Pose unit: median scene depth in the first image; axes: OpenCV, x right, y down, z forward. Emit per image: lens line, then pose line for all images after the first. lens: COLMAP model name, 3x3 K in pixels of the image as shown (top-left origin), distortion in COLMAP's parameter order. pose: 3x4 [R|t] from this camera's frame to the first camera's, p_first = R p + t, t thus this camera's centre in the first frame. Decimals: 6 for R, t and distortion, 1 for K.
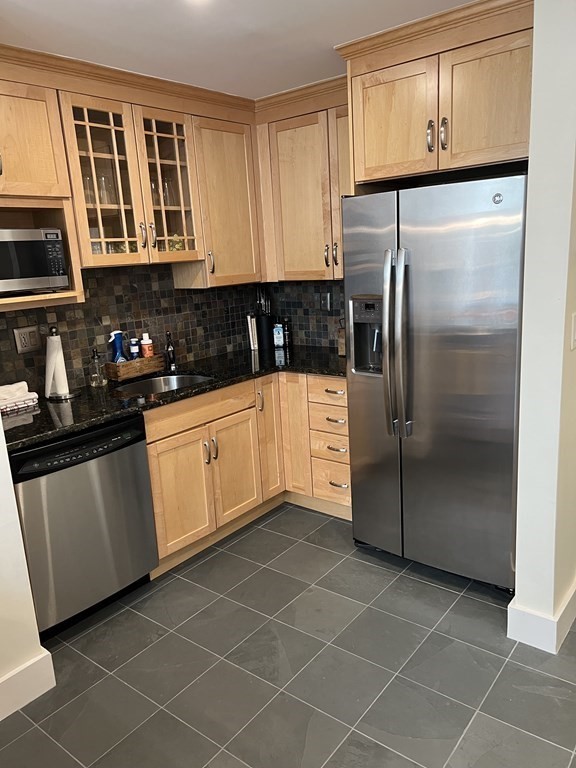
lens RADIAL K [[583.1, 0, 285.0], [0, 583.1, 390.3], [0, 0, 1]] dist [0.026938, -0.007157]
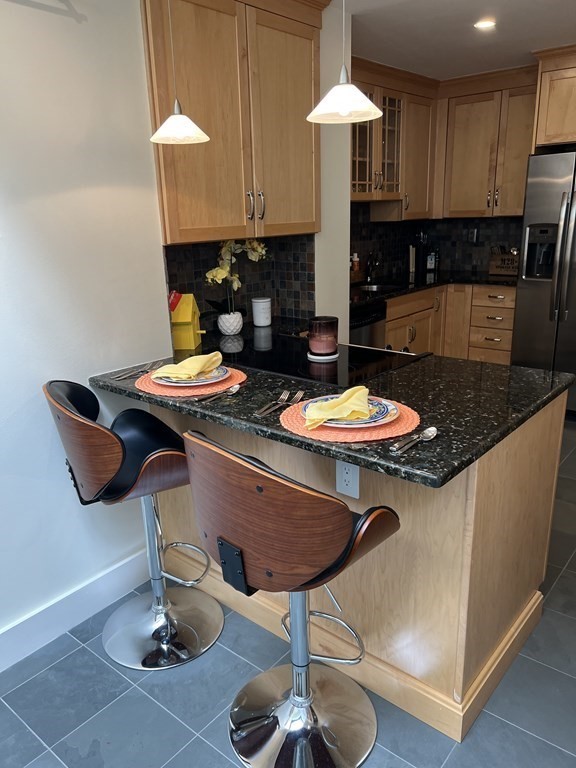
lens RADIAL K [[583.1, 0, 291.4], [0, 583.1, 380.2], [0, 0, 1]] dist [0.026938, -0.007157]
pose [[0.999520, 0.029007, -0.010906, -0.364807], [-0.028381, 0.998154, 0.053695, 0.133200], [0.012443, -0.053359, 0.998498, -0.399679]]
